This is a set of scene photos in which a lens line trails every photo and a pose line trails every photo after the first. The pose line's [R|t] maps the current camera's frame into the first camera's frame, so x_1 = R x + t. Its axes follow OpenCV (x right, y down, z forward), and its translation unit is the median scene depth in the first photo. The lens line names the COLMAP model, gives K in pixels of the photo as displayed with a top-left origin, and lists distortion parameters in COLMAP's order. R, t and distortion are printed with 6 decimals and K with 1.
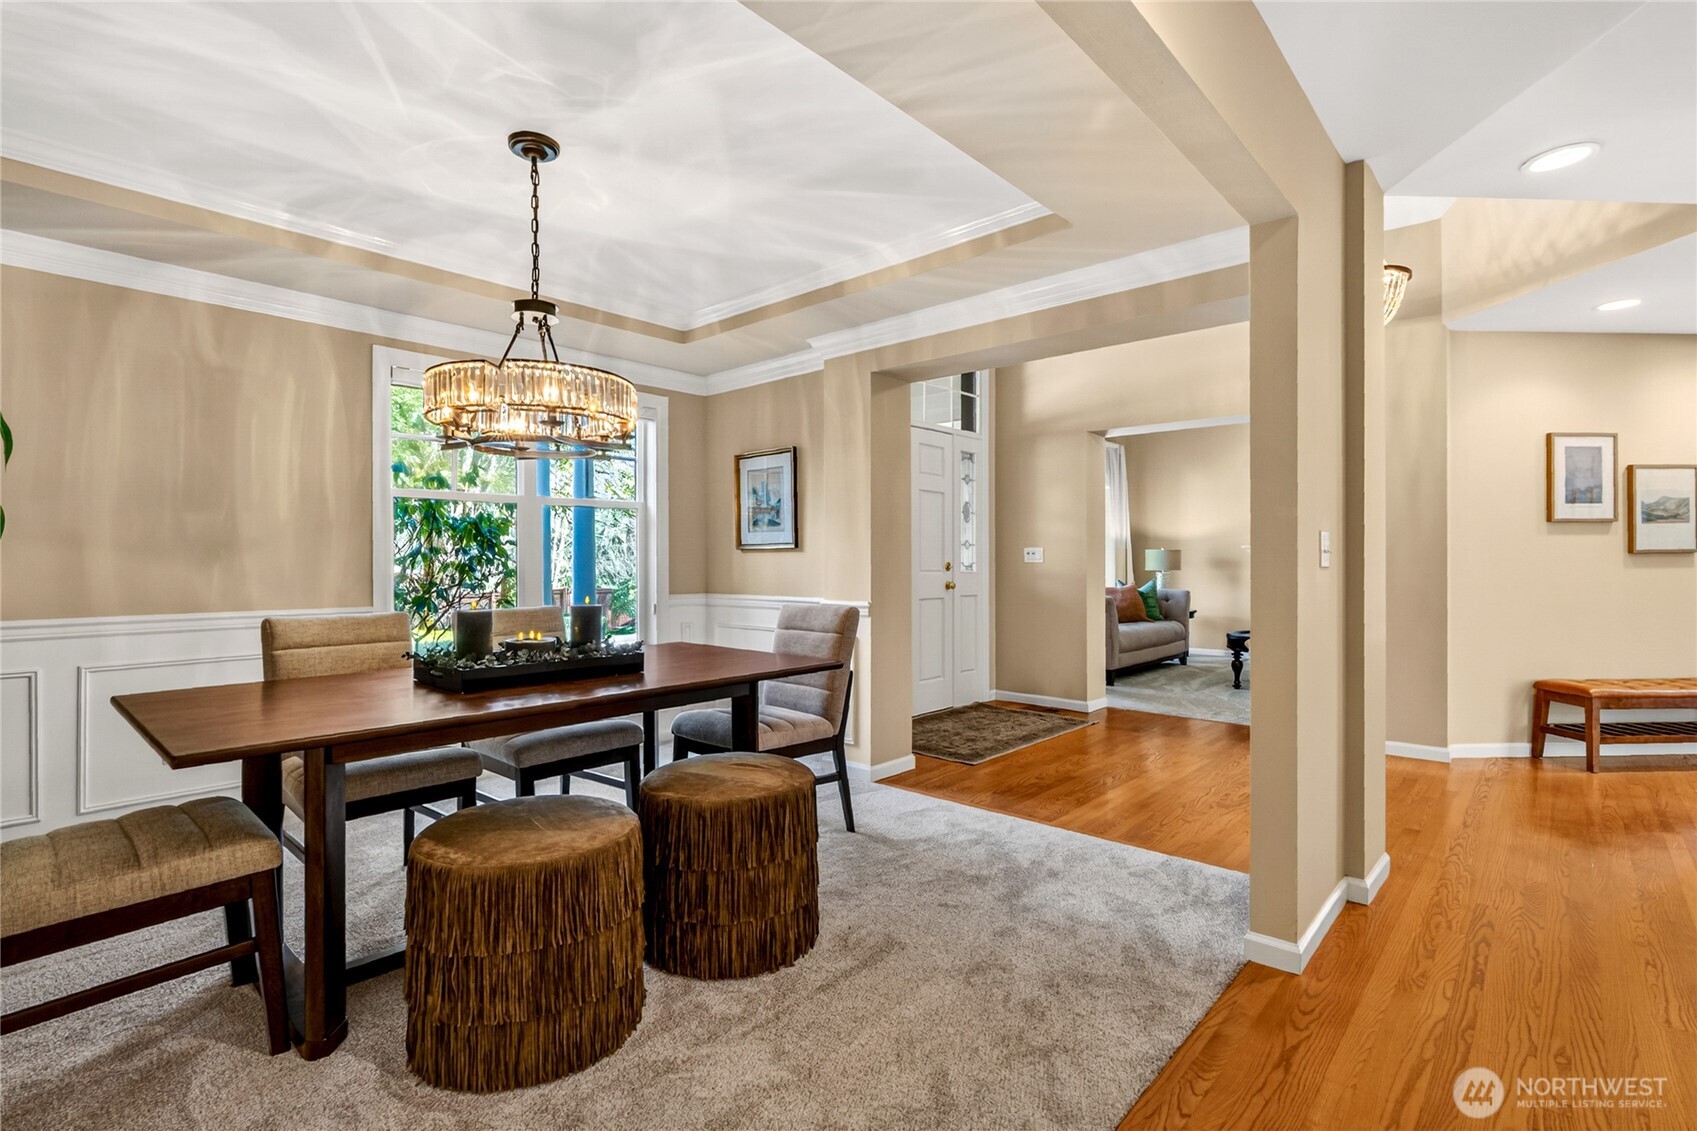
lens RADIAL K [[782.6, 0, 851.4], [0, 782.6, 562.8], [0, 0, 1]] dist [-0.000561, 0.000816]
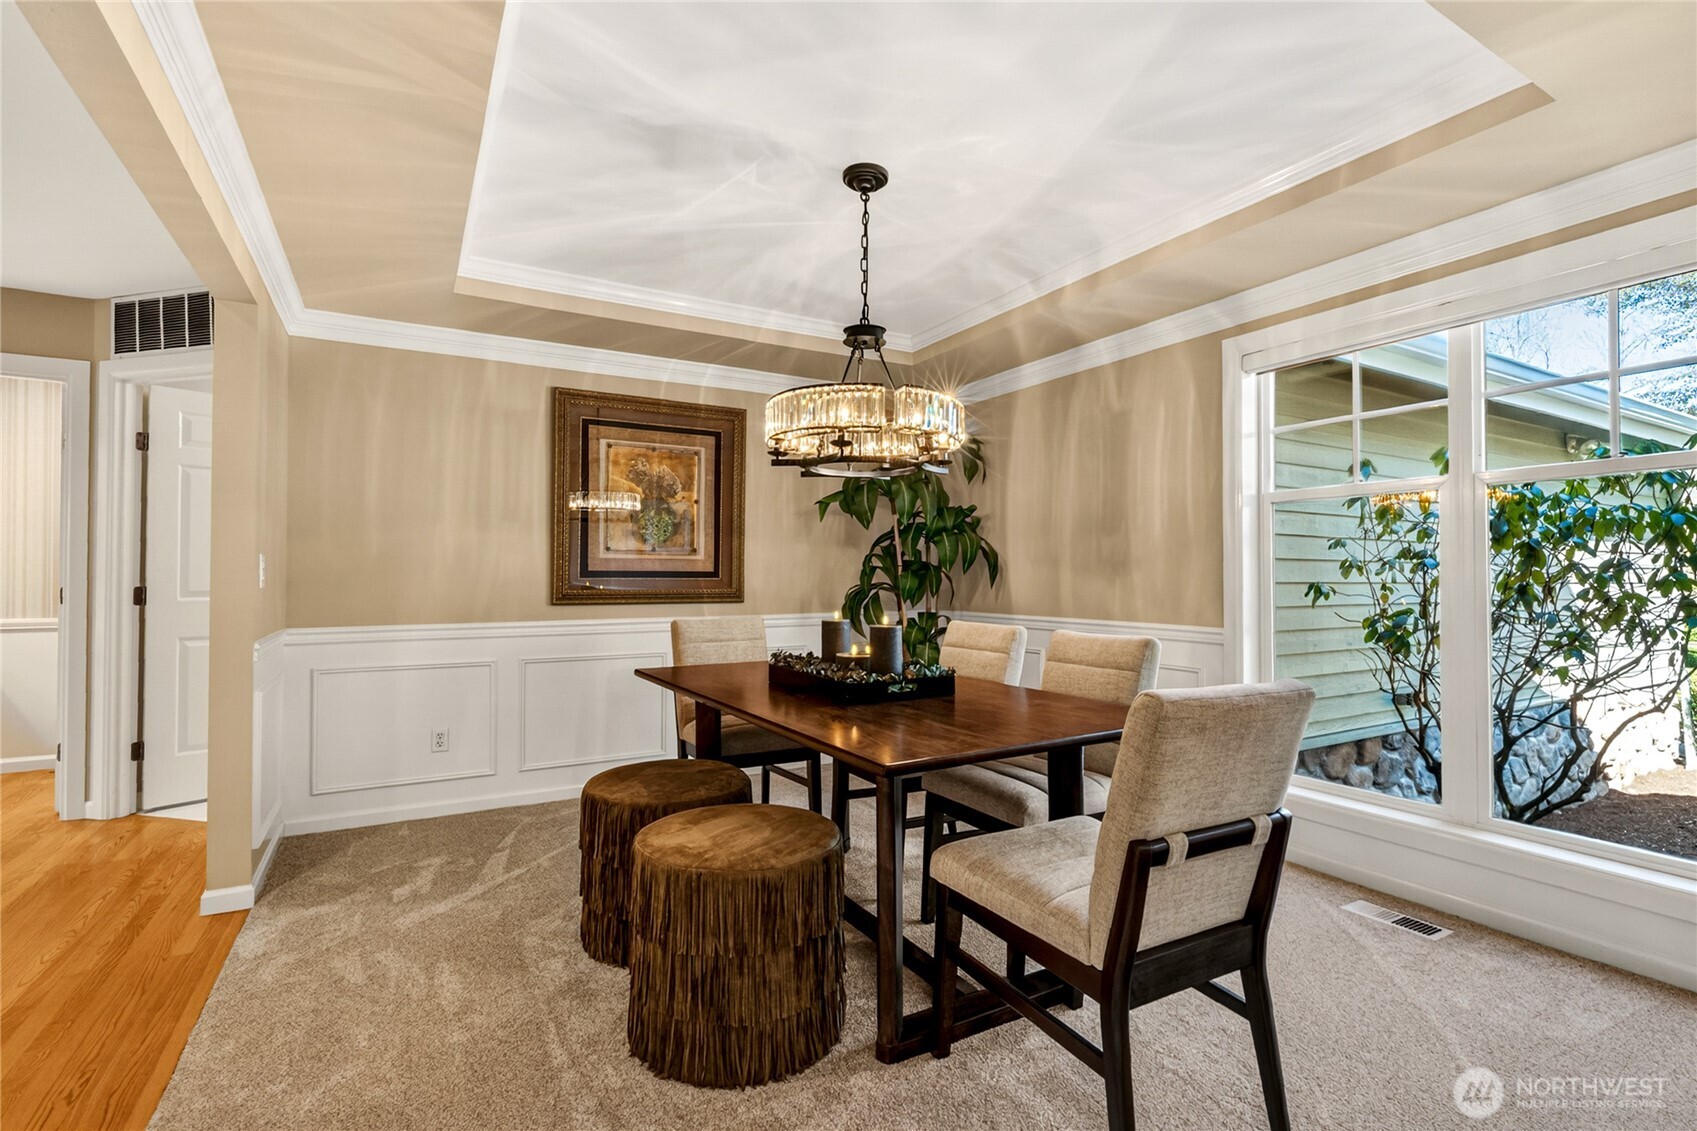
lens RADIAL K [[782.6, 0, 851.1], [0, 782.6, 567.7], [0, 0, 1]] dist [-0.000561, 0.000816]
pose [[-0.304343, -0.008109, -0.952528, 0.429369], [-0.002113, 0.999967, -0.007838, -0.006258], [0.952560, -0.000373, -0.304350, 0.958959]]
